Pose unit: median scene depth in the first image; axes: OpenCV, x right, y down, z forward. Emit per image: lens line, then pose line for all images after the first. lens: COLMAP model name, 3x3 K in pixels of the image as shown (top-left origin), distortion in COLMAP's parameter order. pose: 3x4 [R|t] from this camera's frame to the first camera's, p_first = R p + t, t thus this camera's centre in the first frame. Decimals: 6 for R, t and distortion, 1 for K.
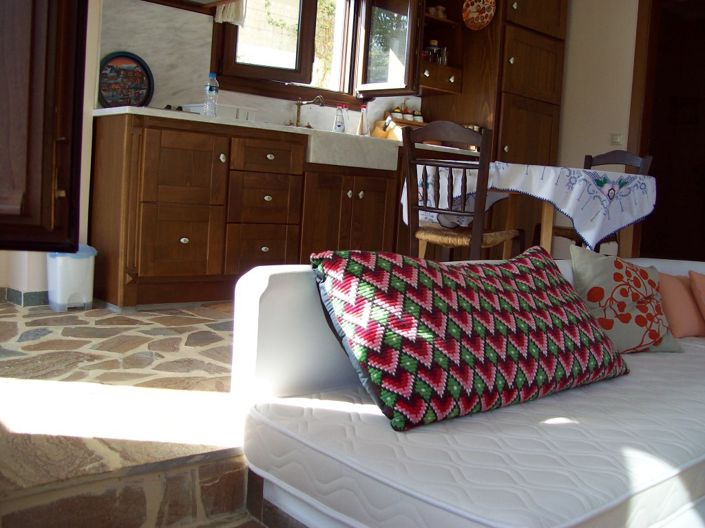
lens RADIAL K [[745.8, 0, 352.5], [0, 745.8, 264.0], [0, 0, 1]] dist [-0.210730, 0.248656]
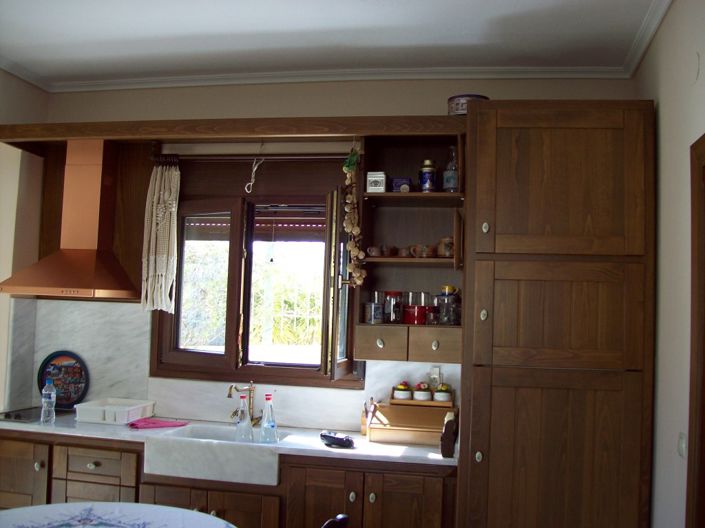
lens RADIAL K [[745.8, 0, 352.5], [0, 745.8, 264.0], [0, 0, 1]] dist [-0.210730, 0.248656]
pose [[0.635458, -0.106534, -0.764750, 0.779939], [-0.070046, 0.978398, -0.194499, -0.227790], [0.768951, 0.177164, 0.614269, 0.609028]]
